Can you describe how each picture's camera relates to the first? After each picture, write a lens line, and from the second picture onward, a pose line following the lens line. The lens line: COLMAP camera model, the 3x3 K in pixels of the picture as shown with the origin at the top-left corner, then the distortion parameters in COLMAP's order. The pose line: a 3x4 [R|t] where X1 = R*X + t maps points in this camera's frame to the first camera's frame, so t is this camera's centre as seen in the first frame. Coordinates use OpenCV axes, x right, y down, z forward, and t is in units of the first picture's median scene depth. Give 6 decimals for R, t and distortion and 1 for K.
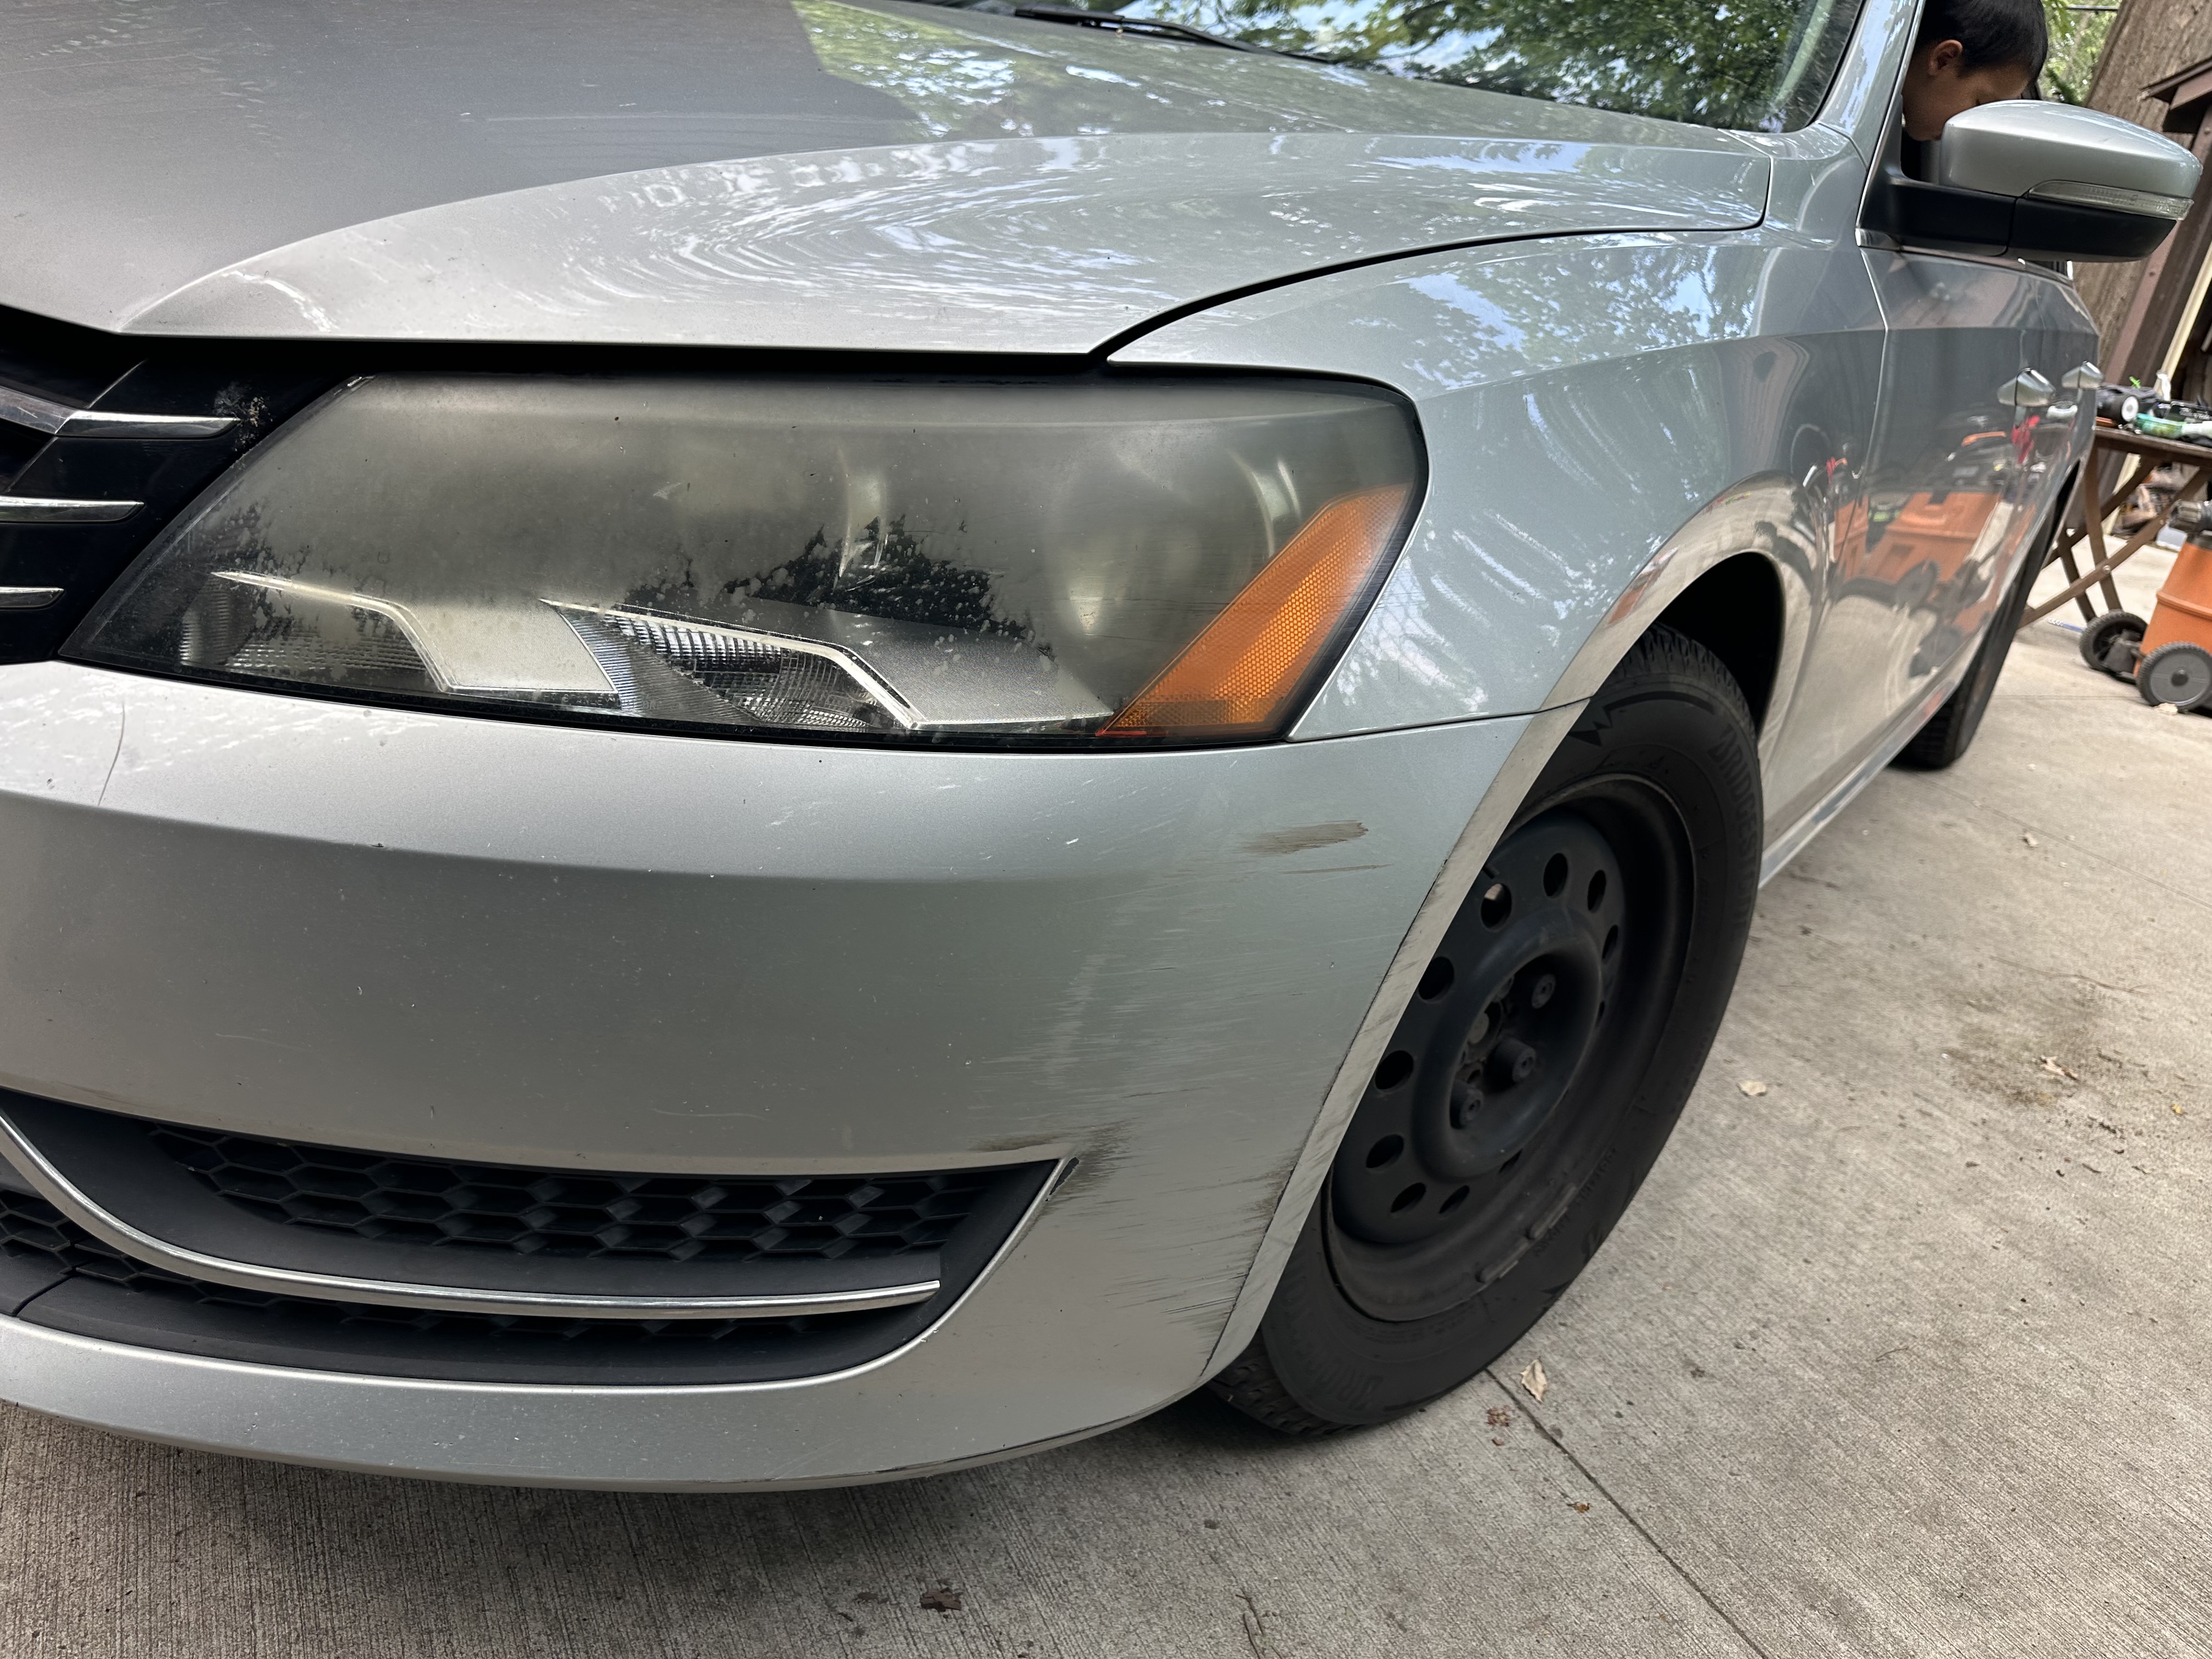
lens RADIAL K [[1563.7, 0, 1105.6], [0, 1563.7, 825.5], [0, 0, 1]] dist [0.043805, -0.055862]
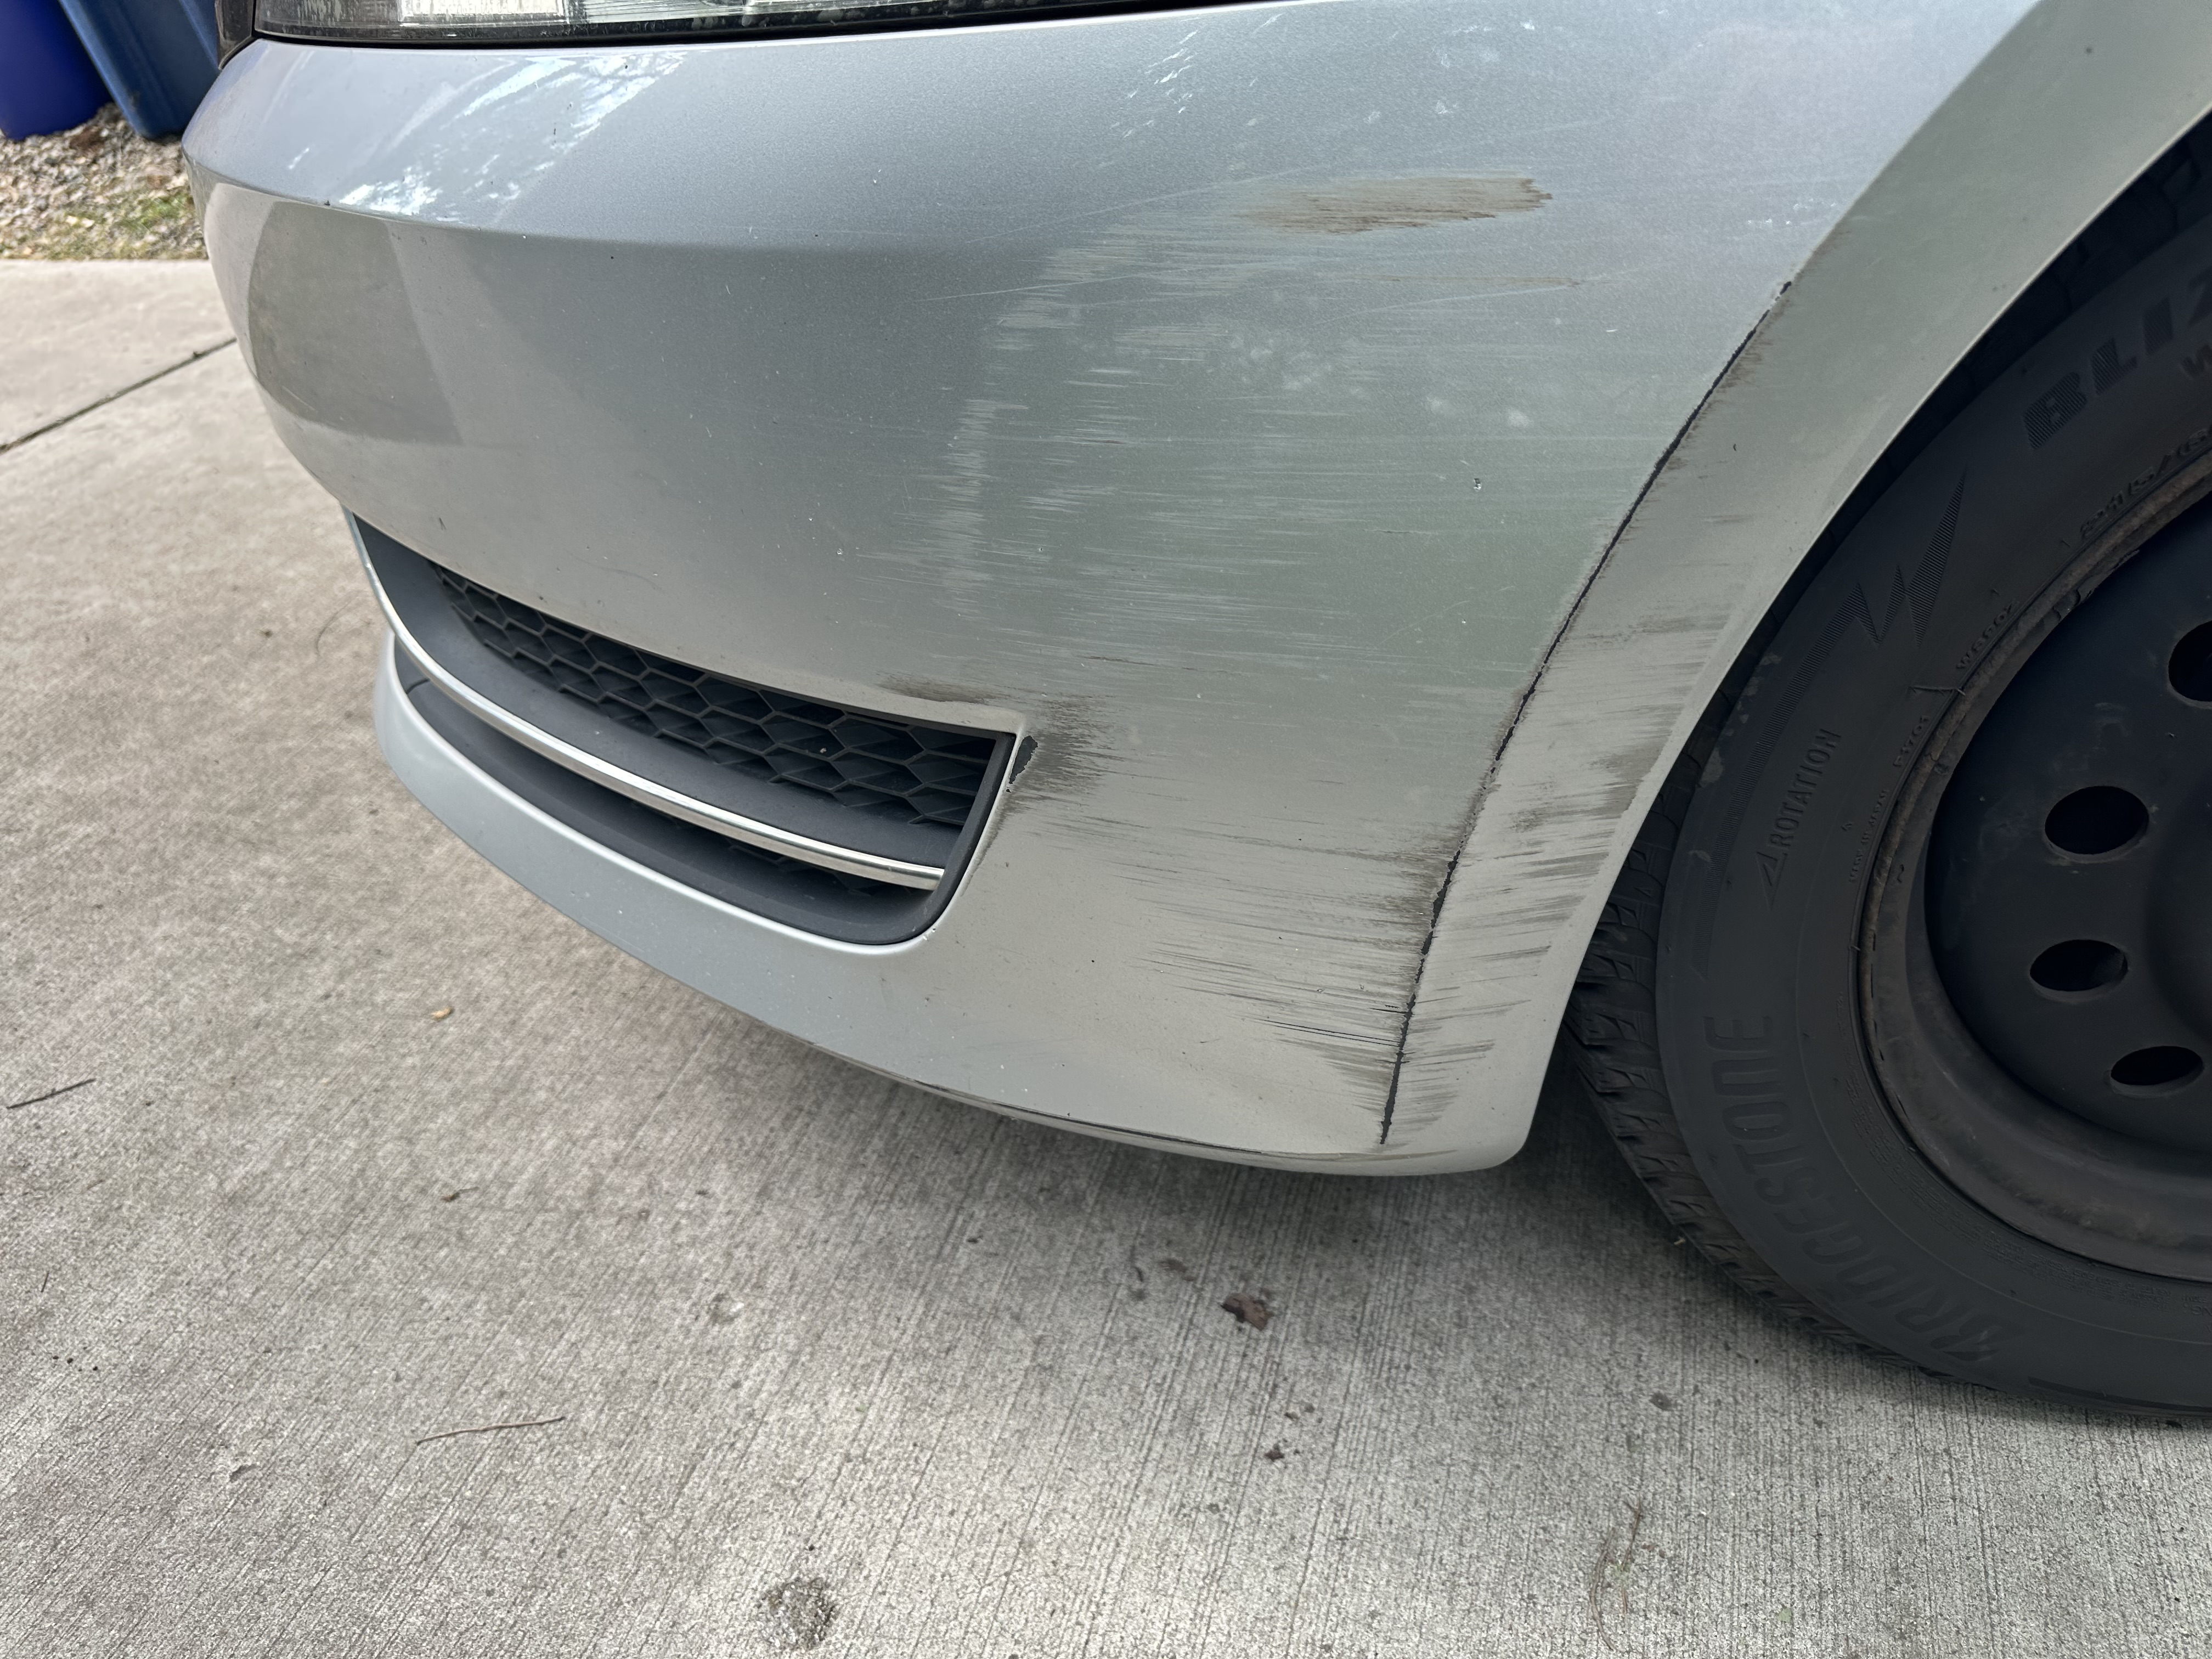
lens RADIAL K [[1563.7, 0, 1104.5], [0, 1563.7, 828.0], [0, 0, 1]] dist [0.043805, -0.055862]
pose [[0.695242, 0.227588, -0.681793, 0.343200], [-0.088340, 0.968412, 0.233181, 0.068159], [0.713326, -0.101887, 0.693386, 0.412794]]
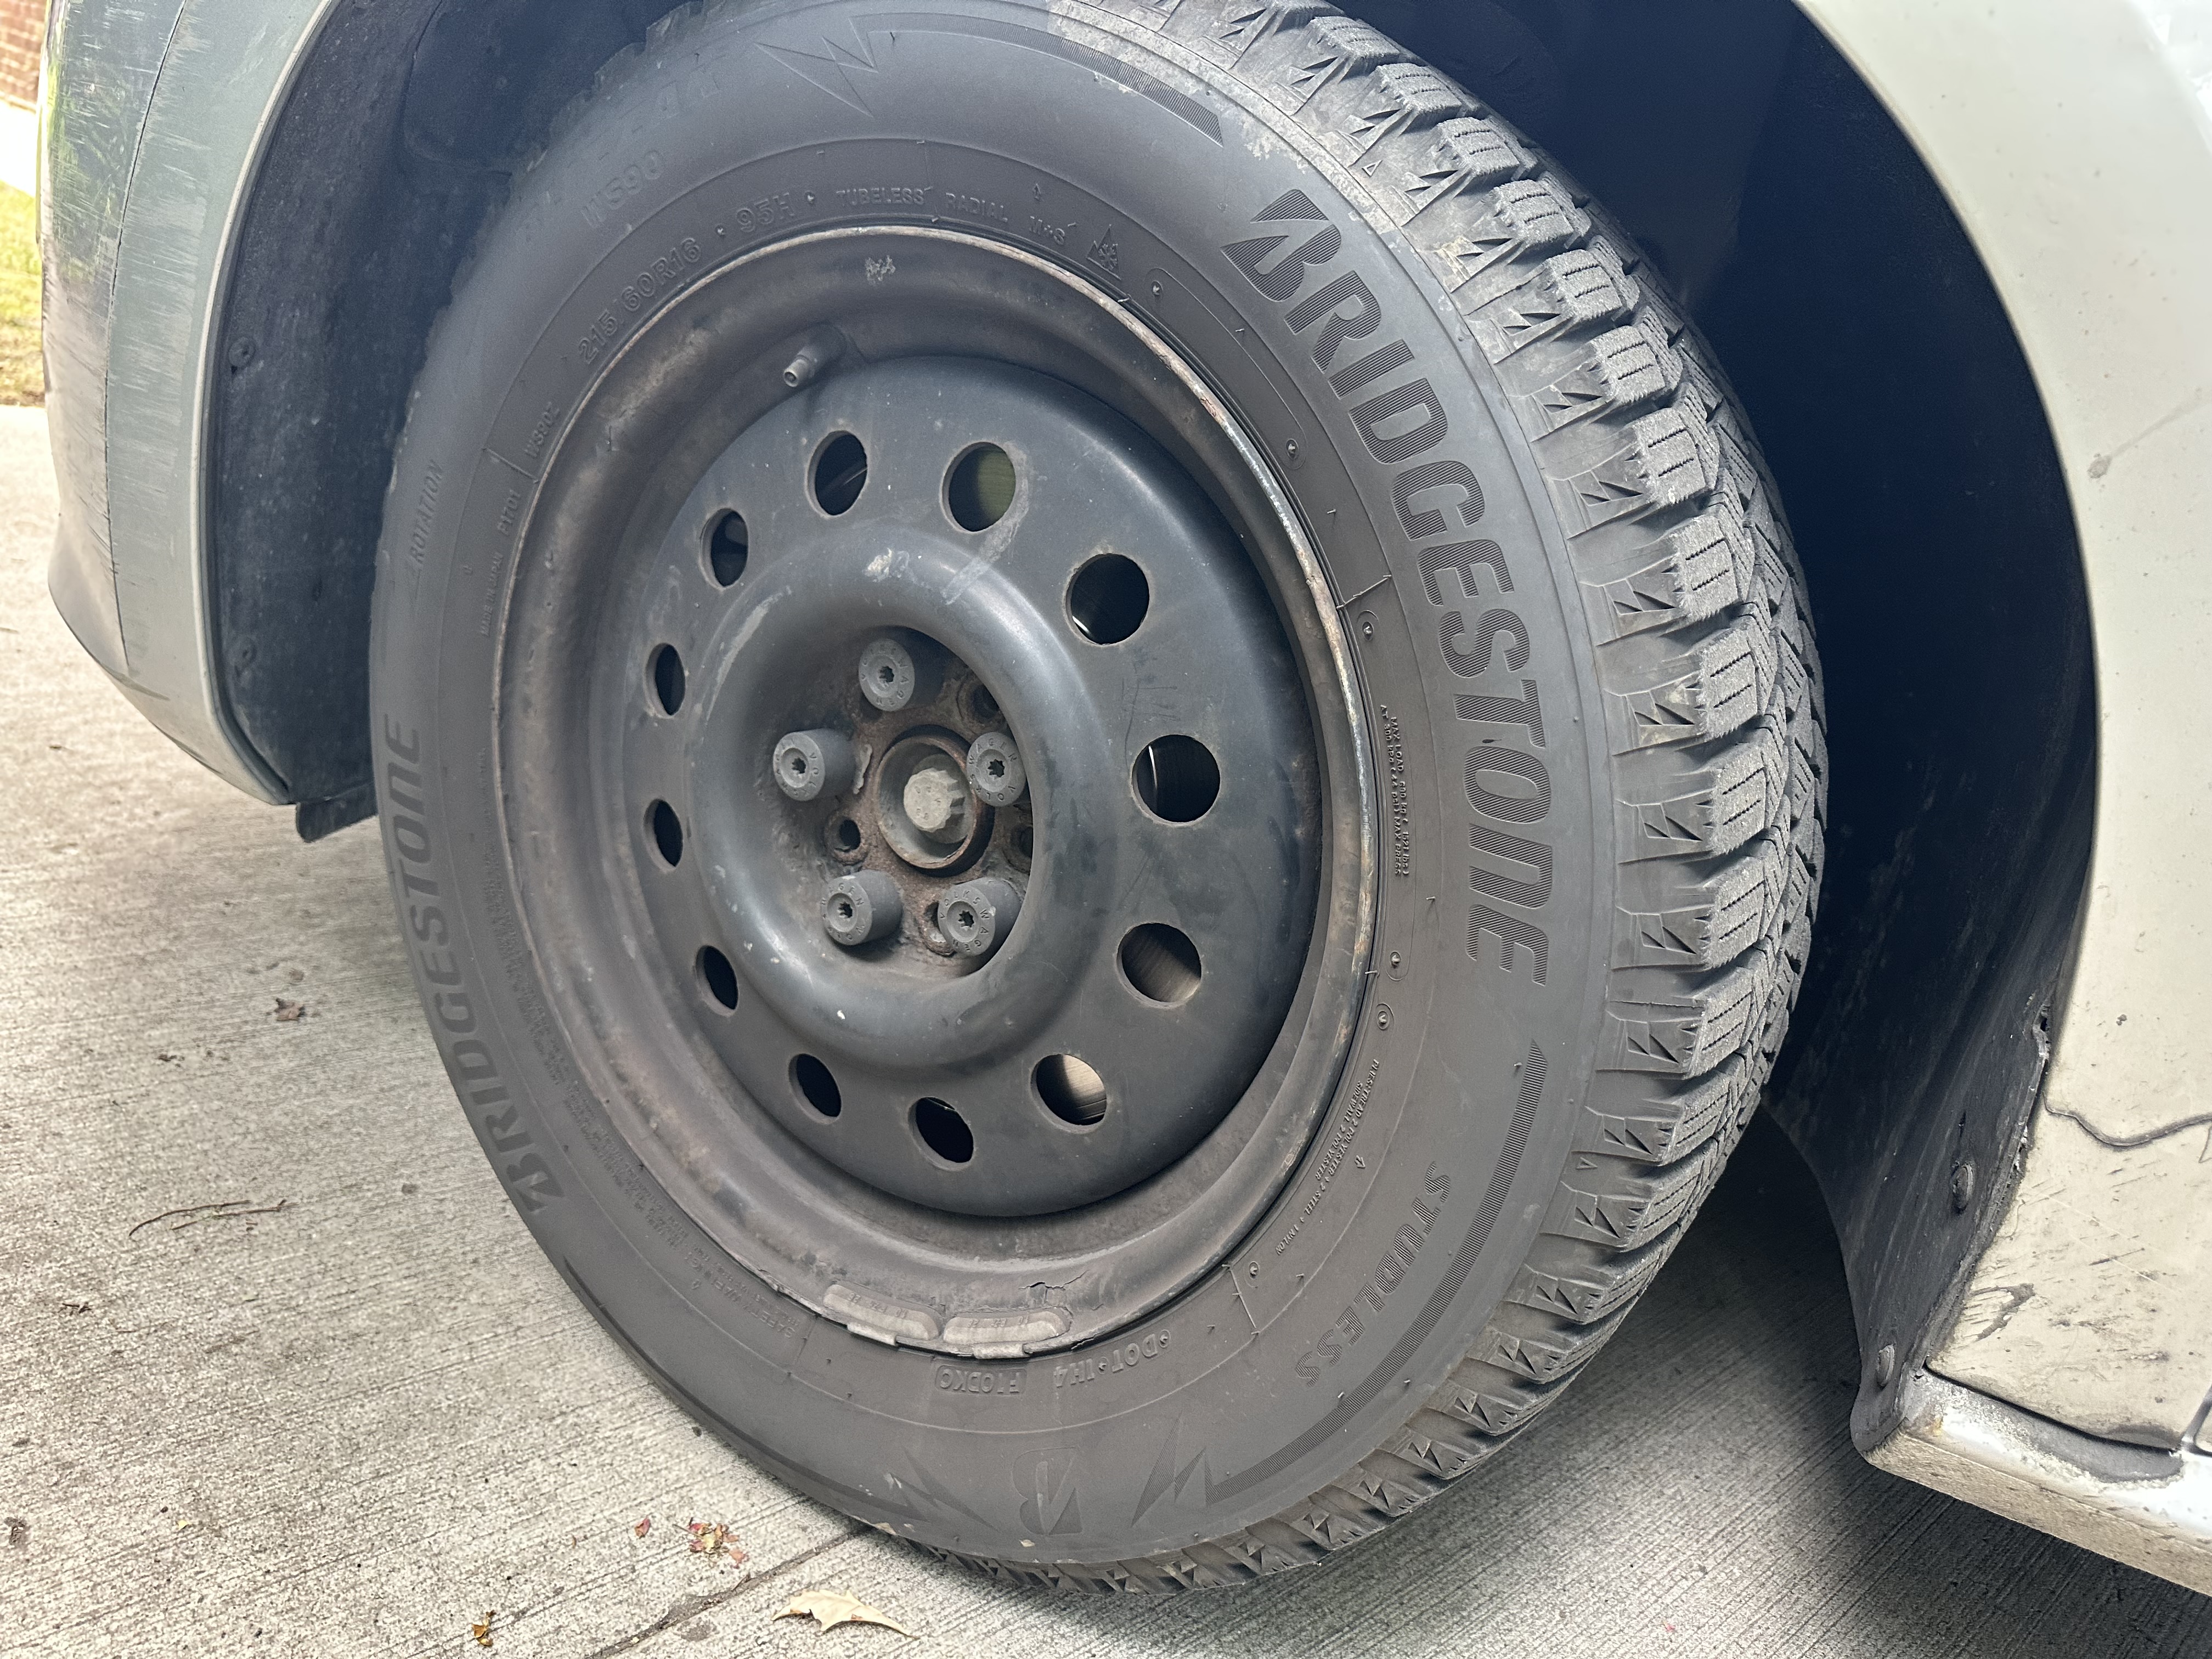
lens RADIAL K [[1563.7, 0, 1100.3], [0, 1563.7, 834.0], [0, 0, 1]] dist [0.043805, -0.055862]
pose [[0.271979, 0.218356, -0.937202, 0.923452], [-0.497584, 0.865524, 0.057255, 0.093493], [0.823673, 0.450765, 0.344055, 1.031072]]
